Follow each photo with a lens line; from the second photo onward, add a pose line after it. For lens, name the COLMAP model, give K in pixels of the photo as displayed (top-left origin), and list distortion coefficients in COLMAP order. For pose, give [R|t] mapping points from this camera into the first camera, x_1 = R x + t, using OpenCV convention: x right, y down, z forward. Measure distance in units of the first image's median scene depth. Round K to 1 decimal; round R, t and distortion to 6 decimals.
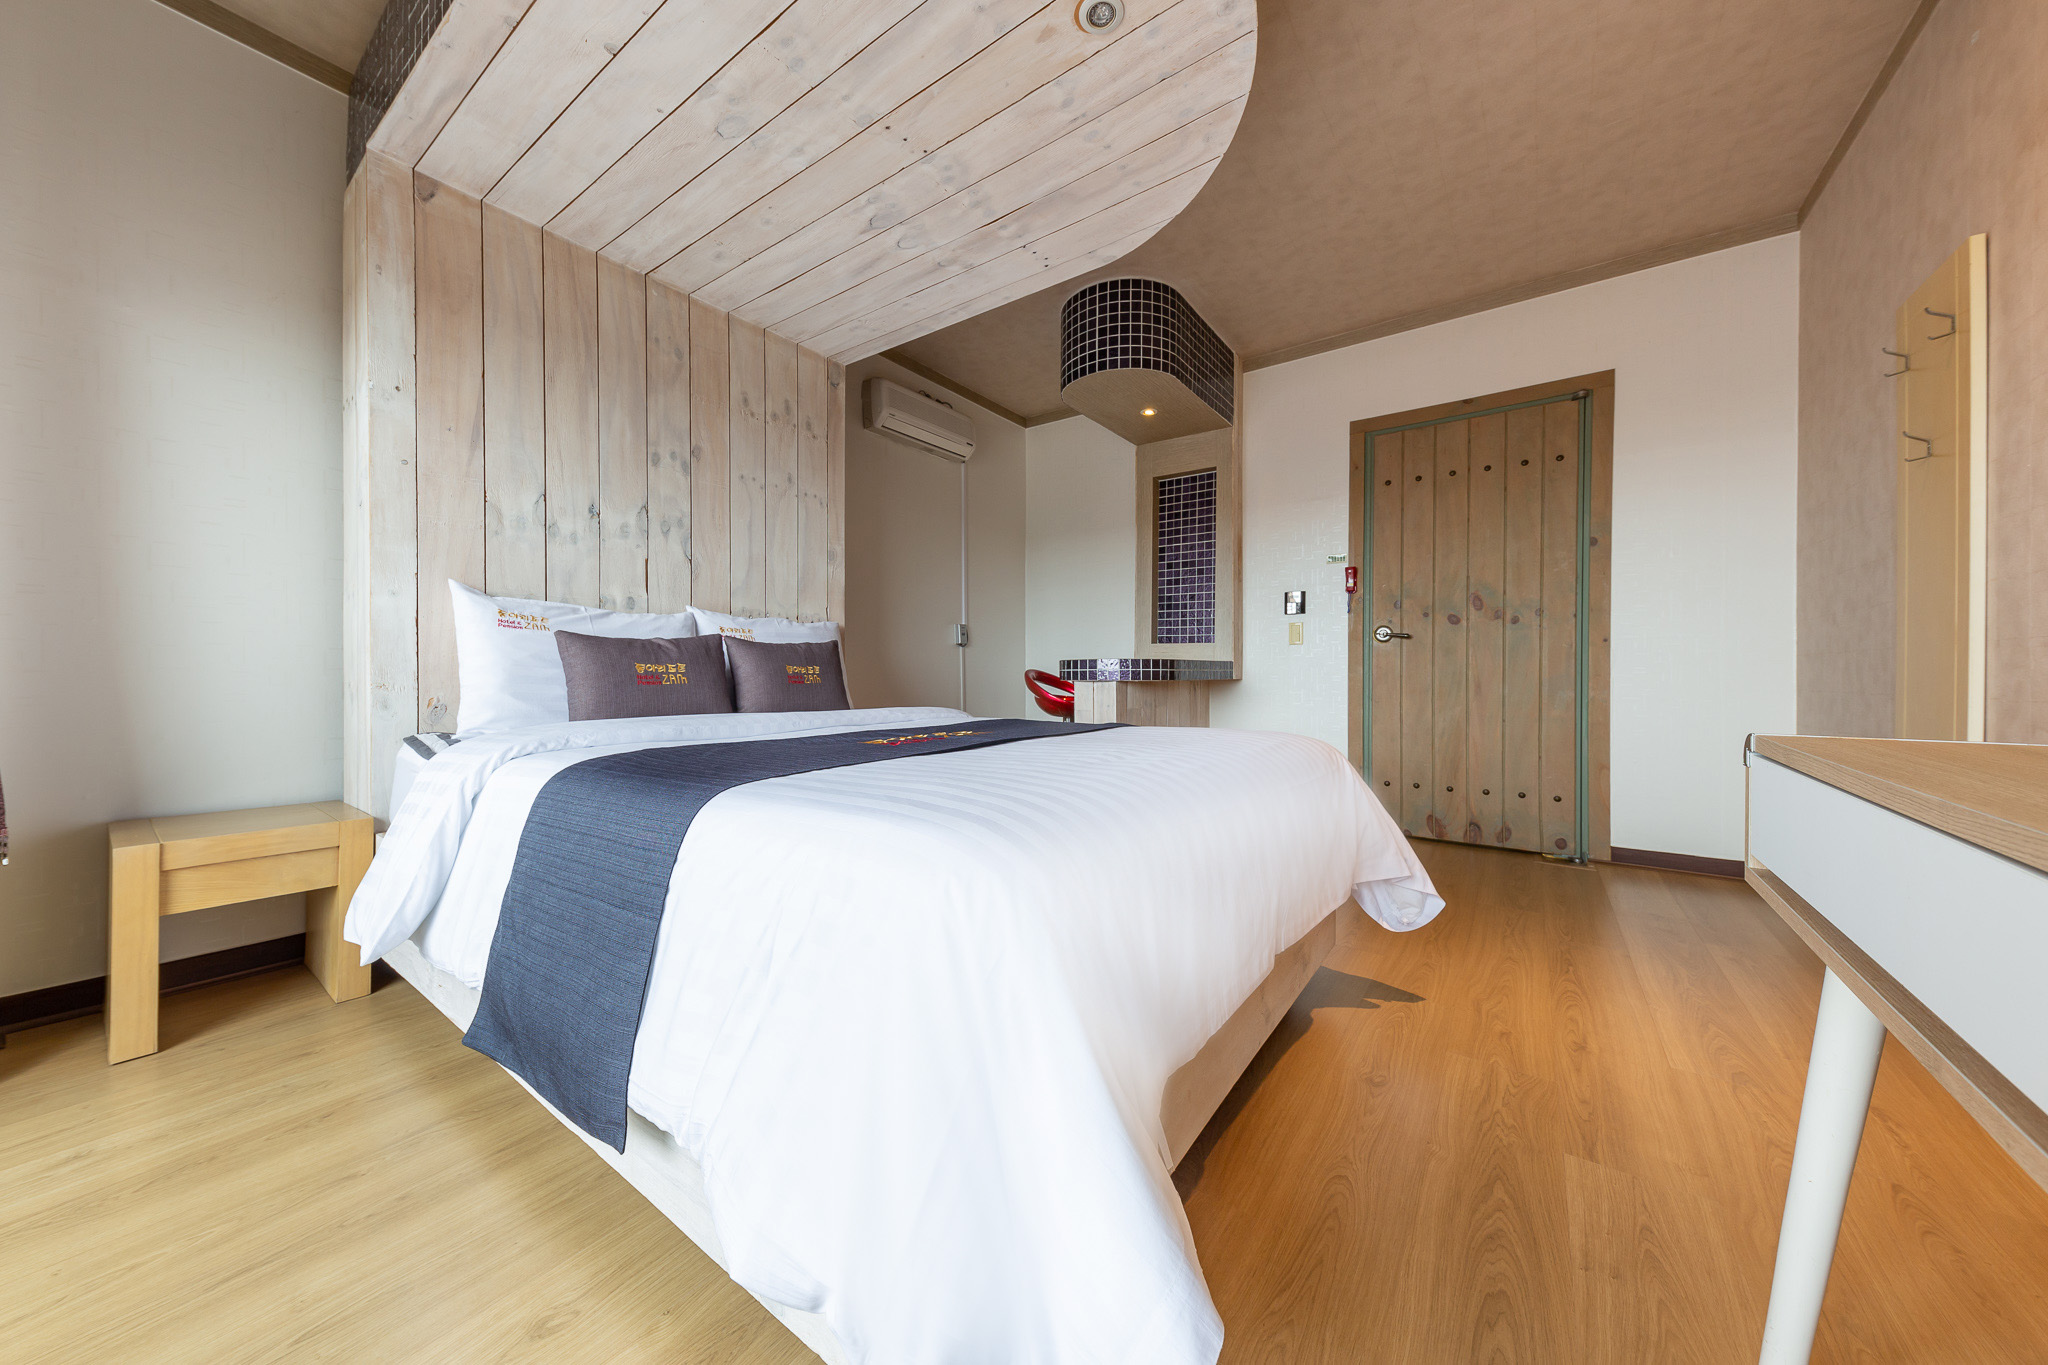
lens RADIAL K [[693.4, 0, 1018.8], [0, 693.4, 676.6], [0, 0, 1]] dist [0.001384, -0.000001]
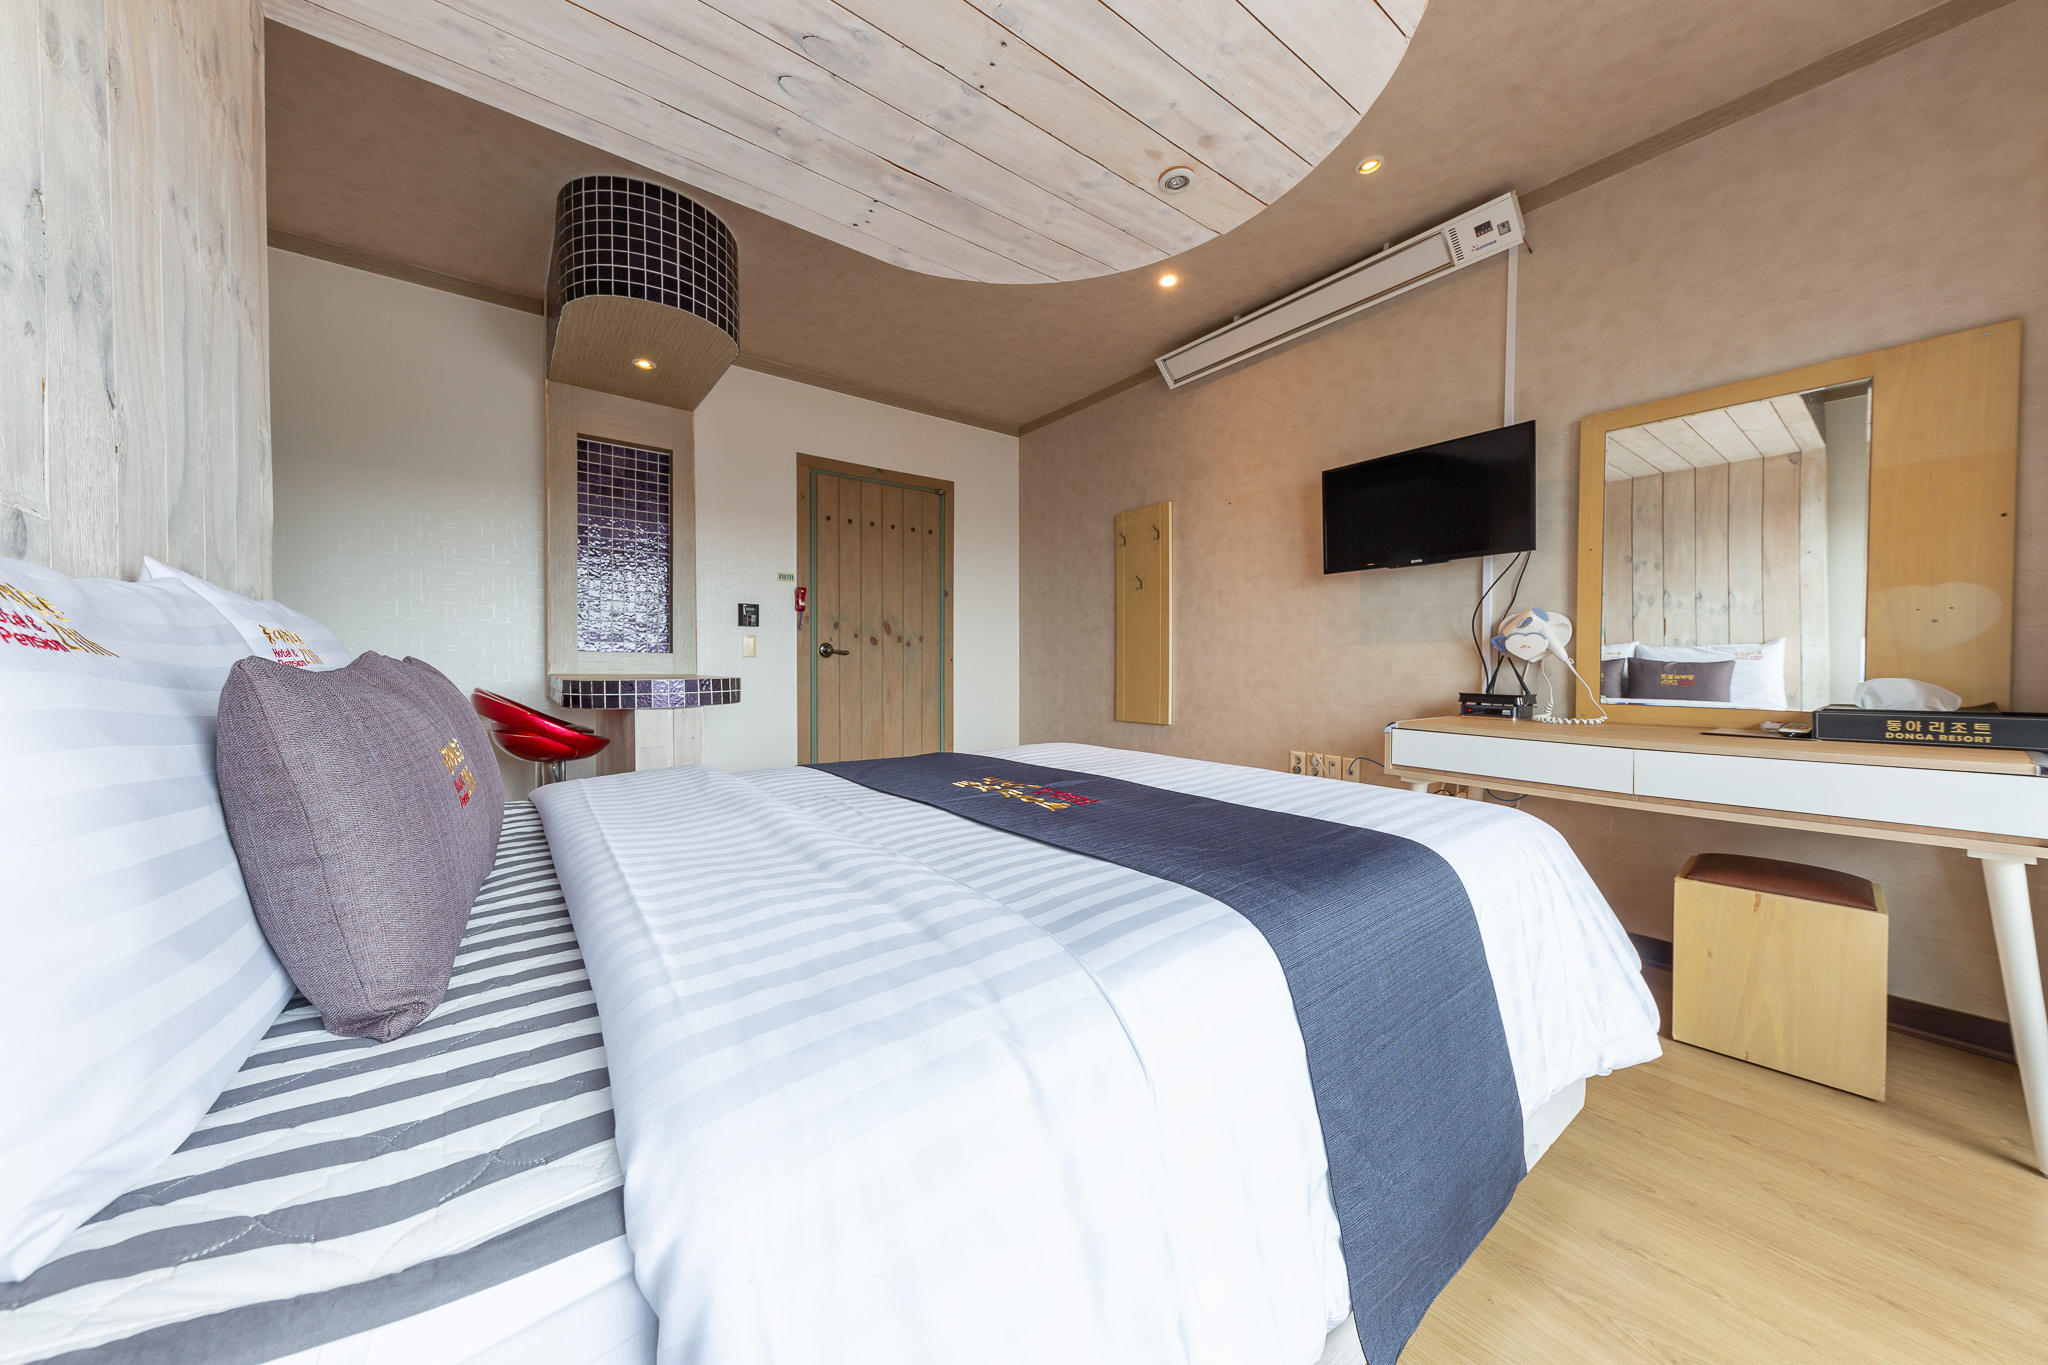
lens RADIAL K [[693.3, 0, 1022.7], [0, 693.3, 678.9], [0, 0, 1]] dist [0.012067, -0.000002]
pose [[0.289398, -0.012832, 0.957123, -0.536410], [0.004309, 0.999917, 0.012103, -0.029973], [-0.957199, 0.000621, 0.289430, 0.405564]]
